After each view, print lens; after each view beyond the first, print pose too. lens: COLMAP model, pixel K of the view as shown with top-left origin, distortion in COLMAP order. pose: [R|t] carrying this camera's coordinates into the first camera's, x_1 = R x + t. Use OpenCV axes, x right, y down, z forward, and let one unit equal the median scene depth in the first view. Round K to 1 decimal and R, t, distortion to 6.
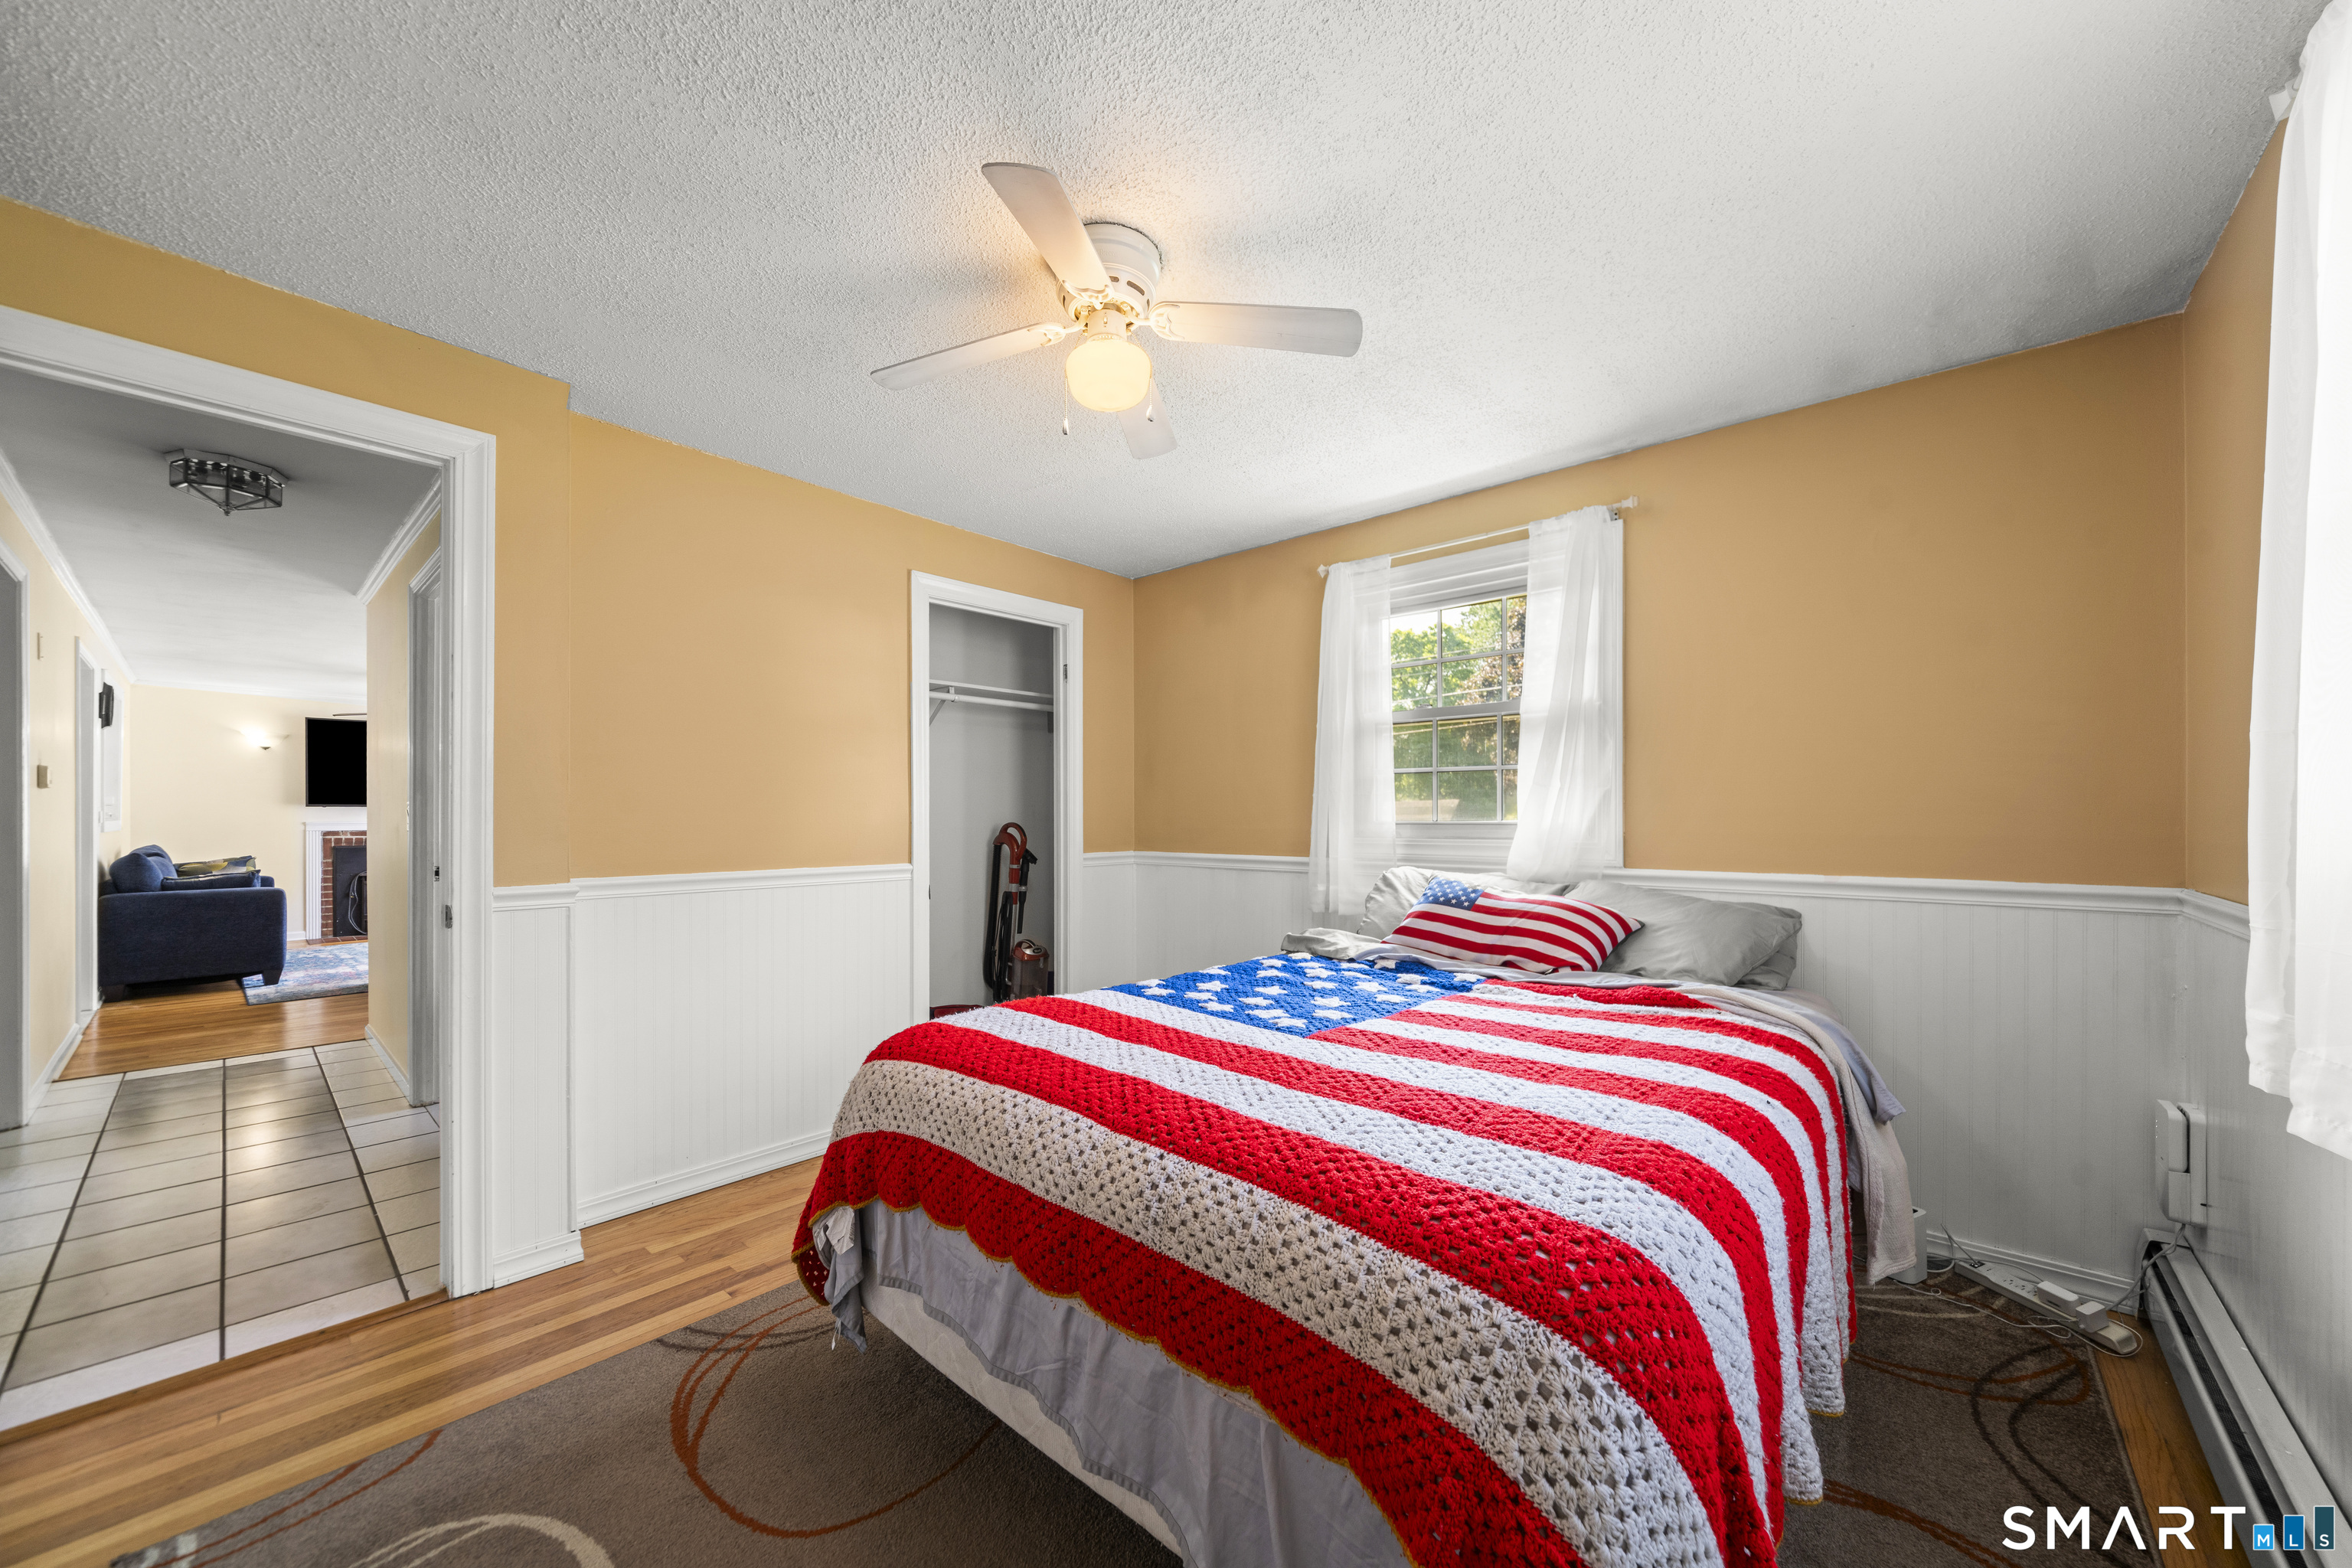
lens RADIAL K [[890.5, 0, 1183.9], [0, 890.5, 797.7], [0, 0, 1]] dist [-0.004791, 0.000054]
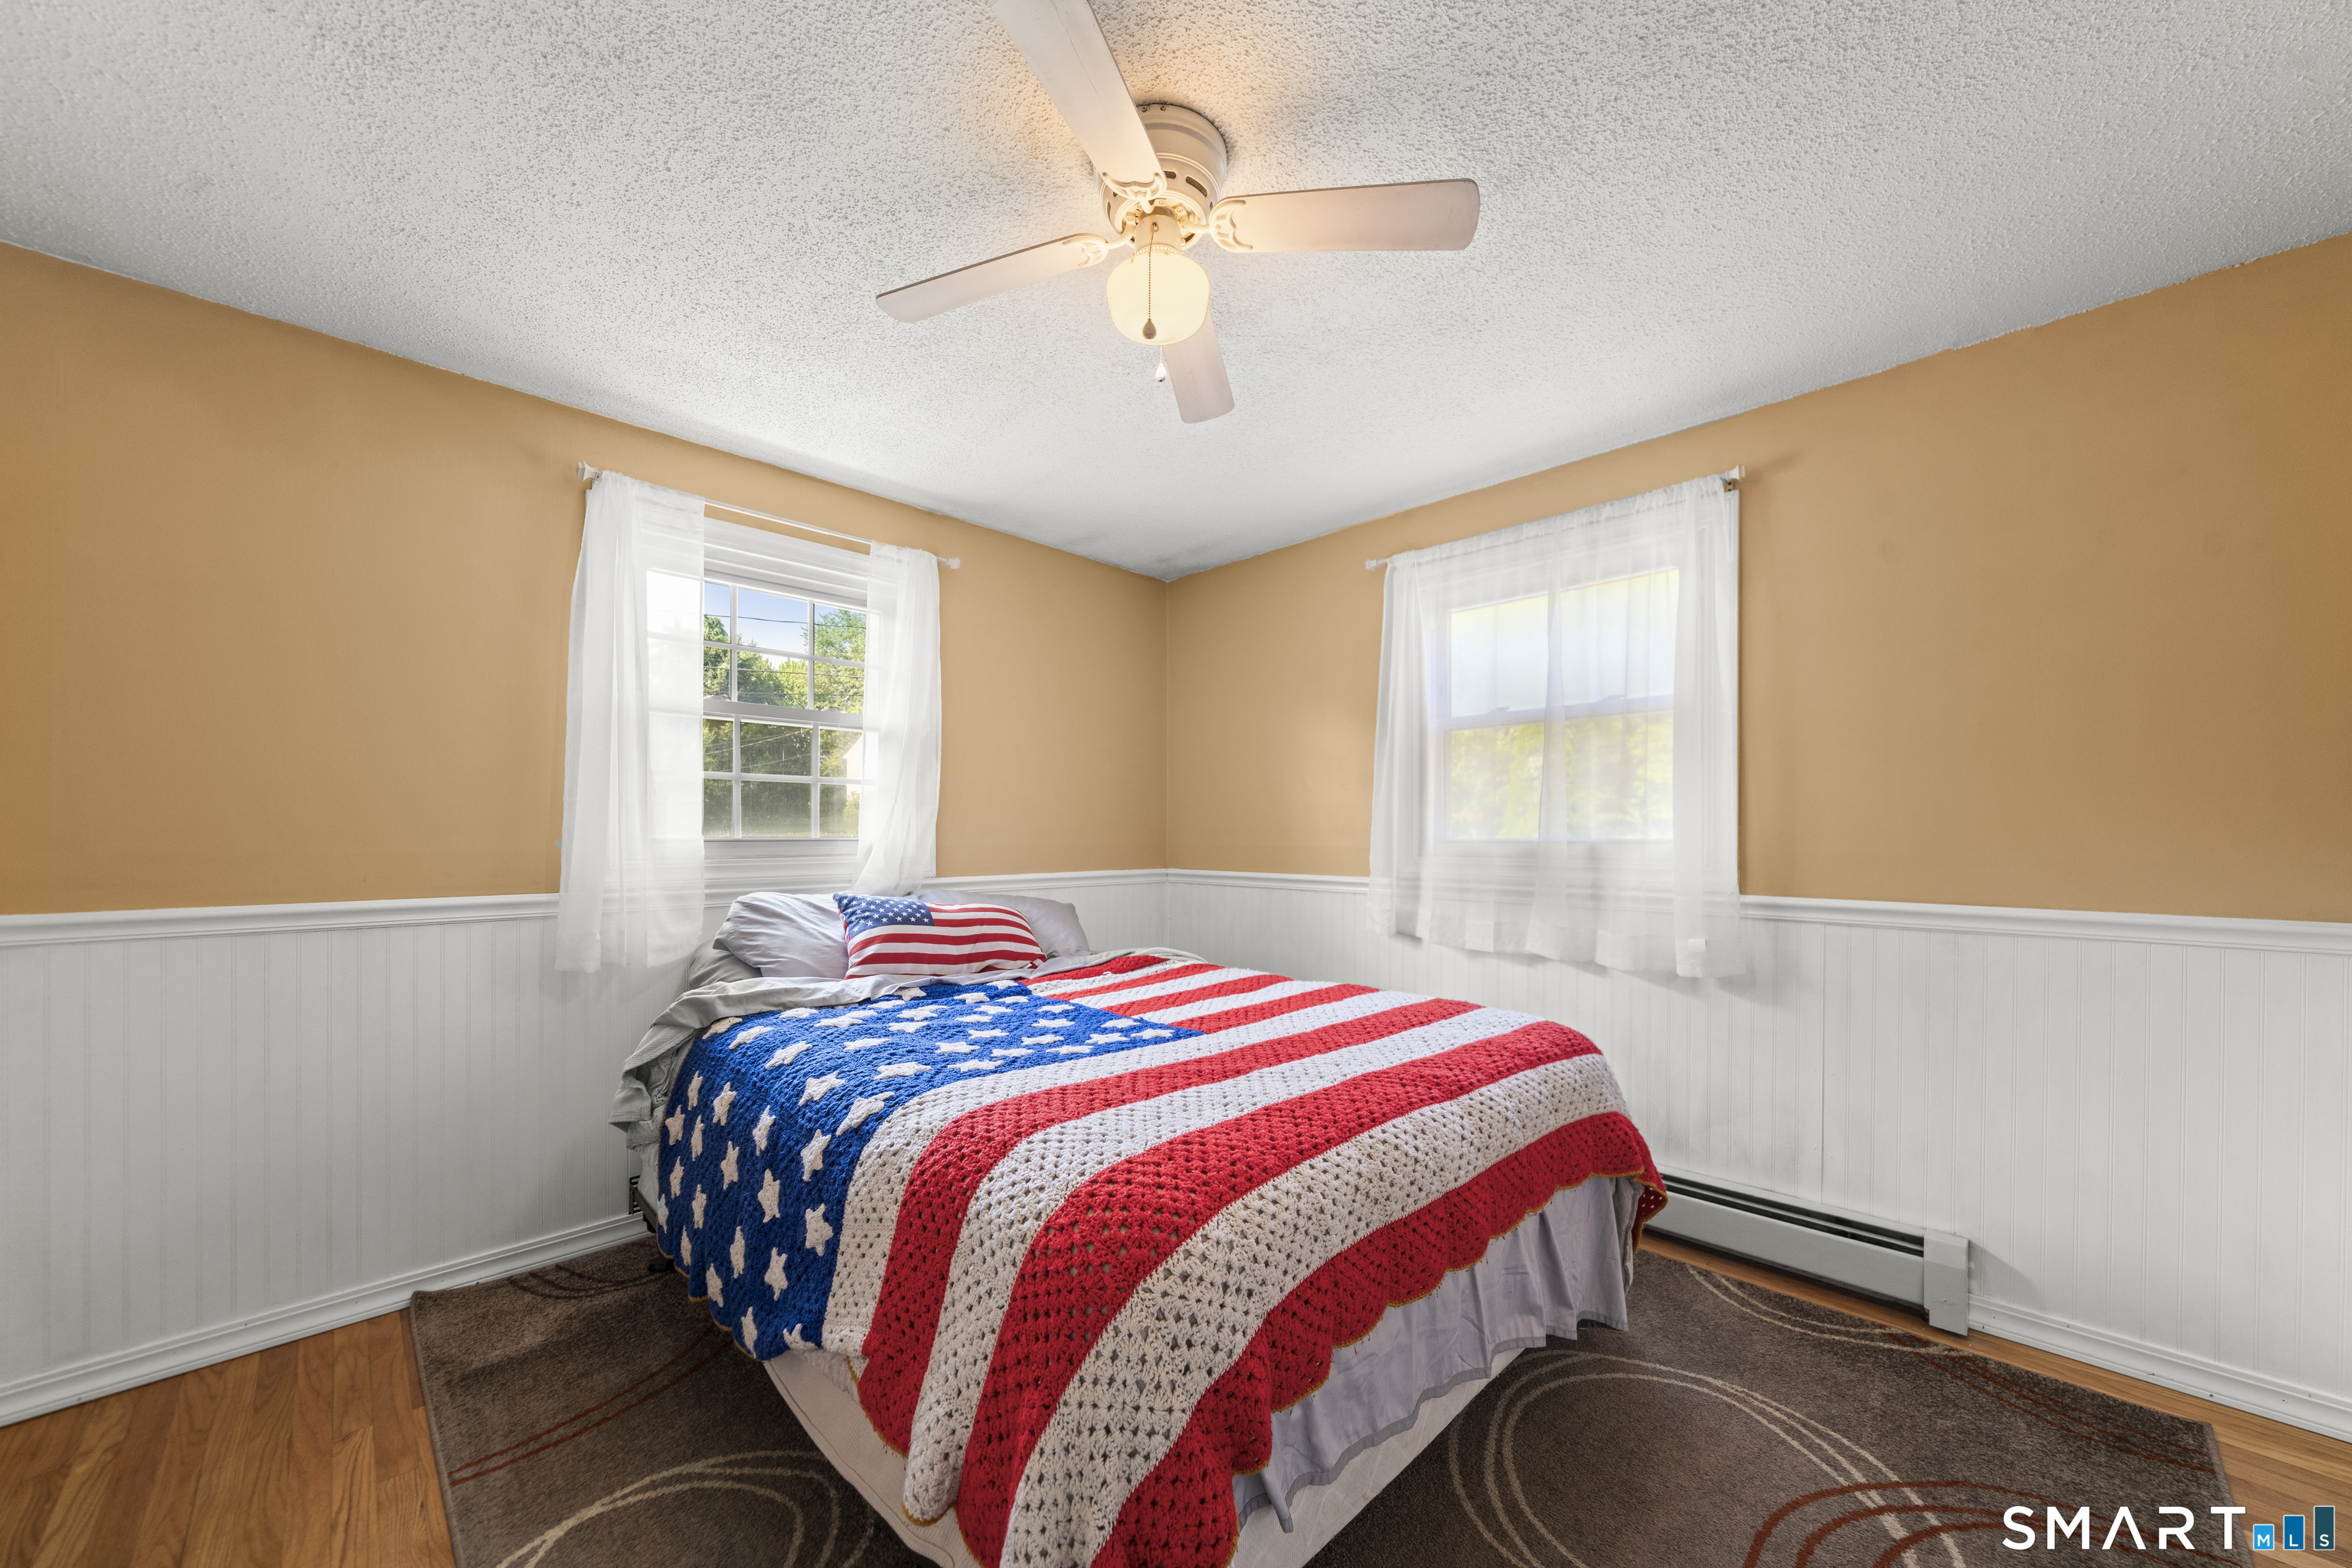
lens RADIAL K [[843.8, 0, 1184.8], [0, 843.8, 809.6], [0, 0, 1]] dist [-0.005926, 0.000056]
pose [[0.045670, 0.035973, 0.998309, -0.603451], [-0.013419, 0.999283, -0.035394, 0.027154], [-0.998866, -0.011780, 0.046120, 0.677171]]
